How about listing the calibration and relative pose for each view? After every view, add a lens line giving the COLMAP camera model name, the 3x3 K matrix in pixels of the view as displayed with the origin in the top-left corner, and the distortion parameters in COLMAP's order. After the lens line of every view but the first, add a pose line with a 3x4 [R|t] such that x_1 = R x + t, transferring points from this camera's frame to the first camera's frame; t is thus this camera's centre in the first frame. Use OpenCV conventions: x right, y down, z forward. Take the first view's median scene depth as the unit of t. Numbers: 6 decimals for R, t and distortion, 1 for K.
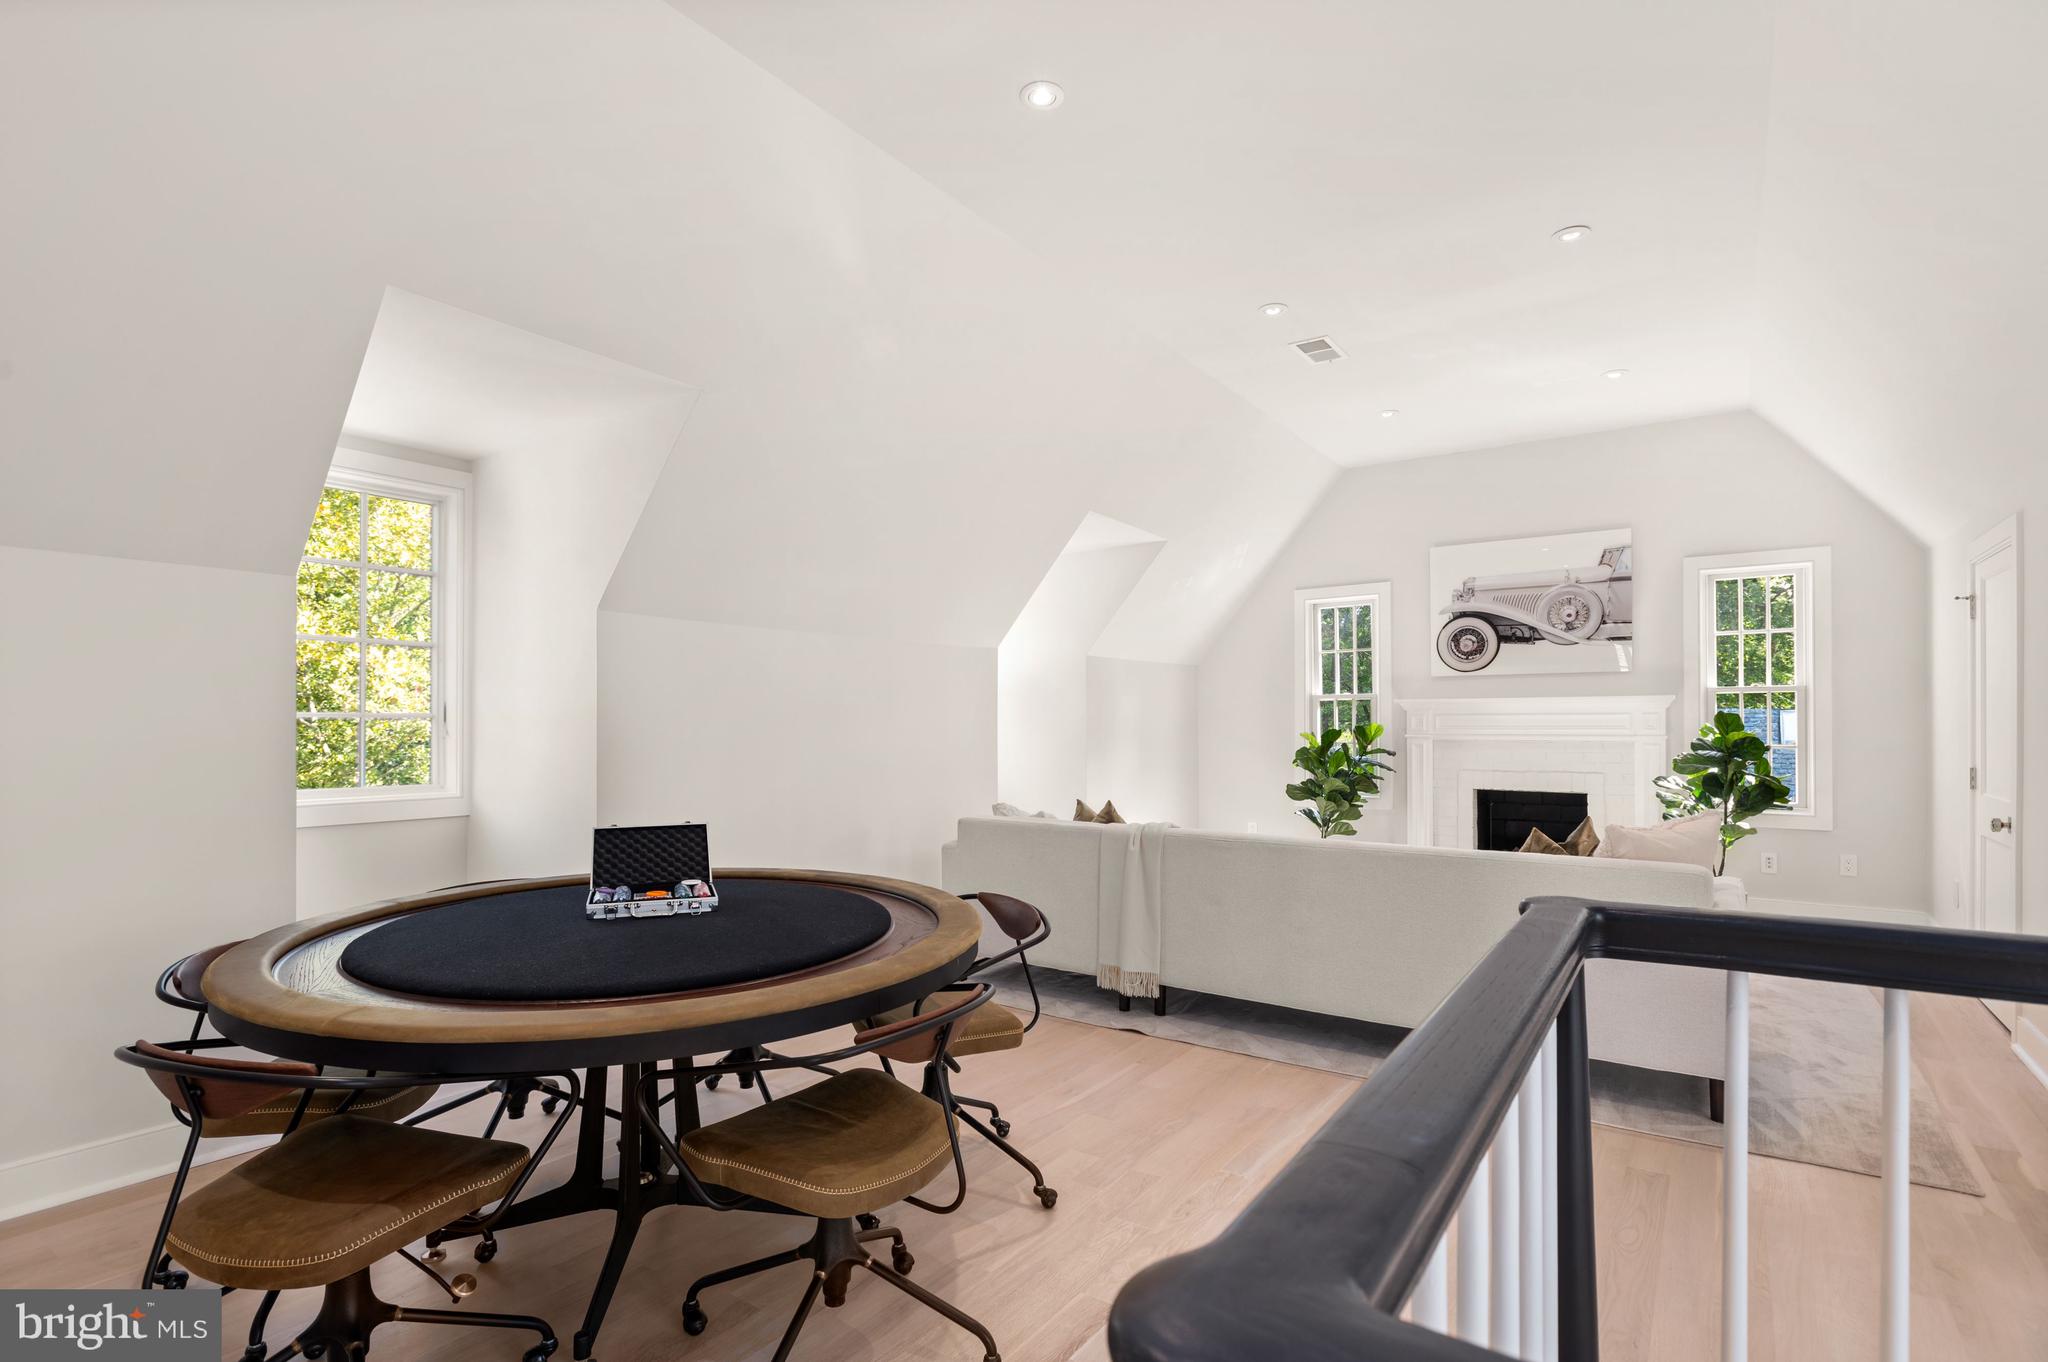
lens RADIAL K [[982.9, 0, 1026.1], [0, 982.9, 695.3], [0, 0, 1]] dist [-0.001904, -0.000344]
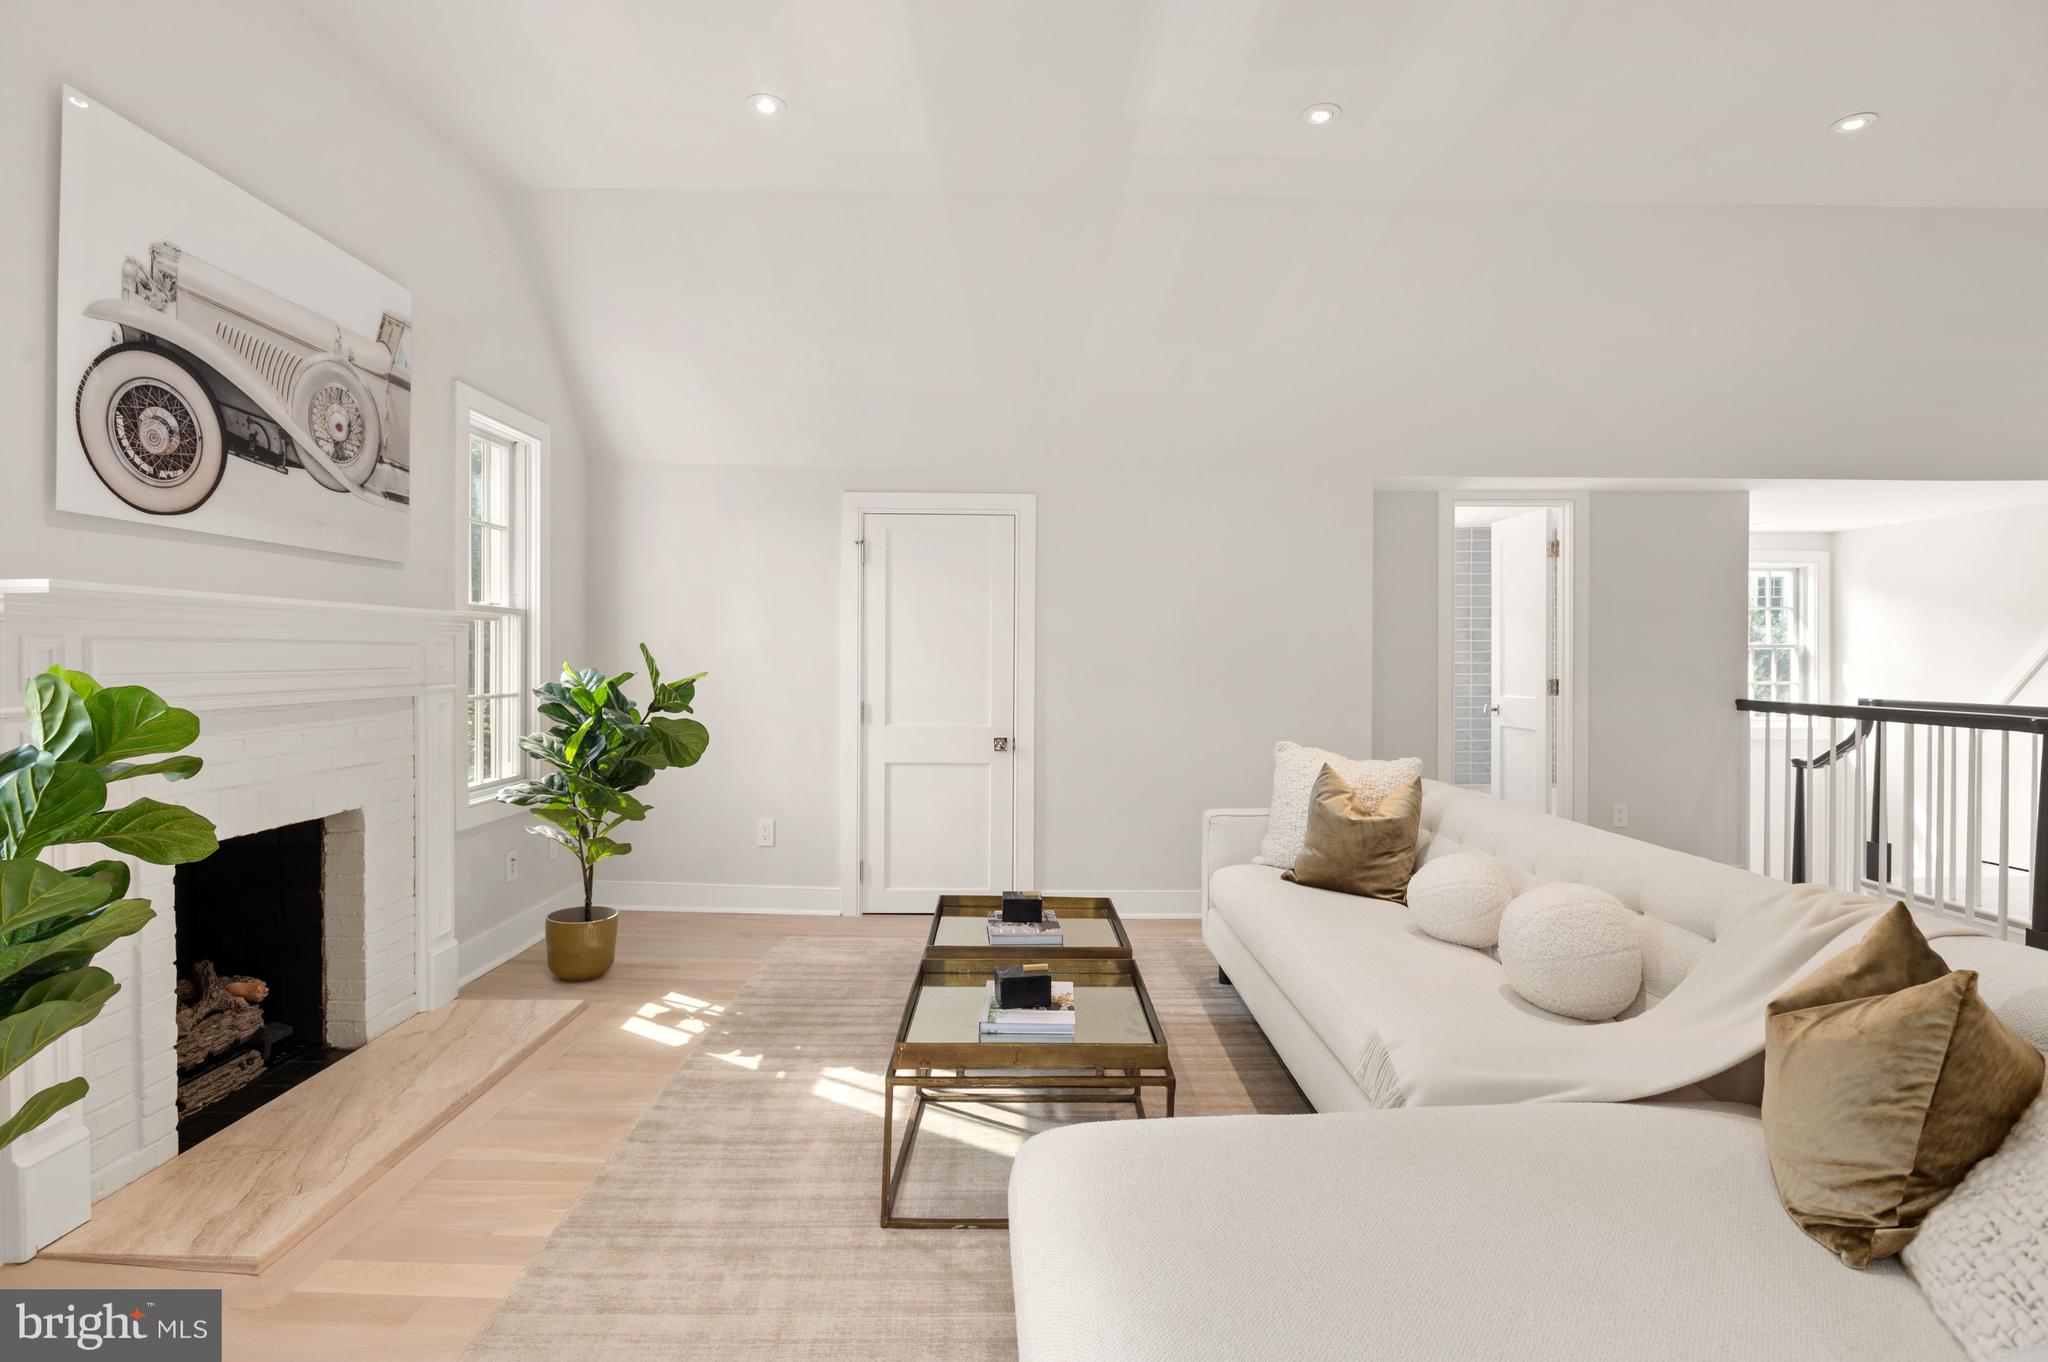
lens RADIAL K [[982.9, 0, 1020.8], [0, 982.9, 673.3], [0, 0, 1]] dist [-0.001904, -0.000344]
pose [[-0.574012, -0.008627, 0.818801, -0.004166], [-0.013889, 0.999903, 0.000799, 0.027828], [-0.818729, -0.010914, -0.574076, 0.982200]]
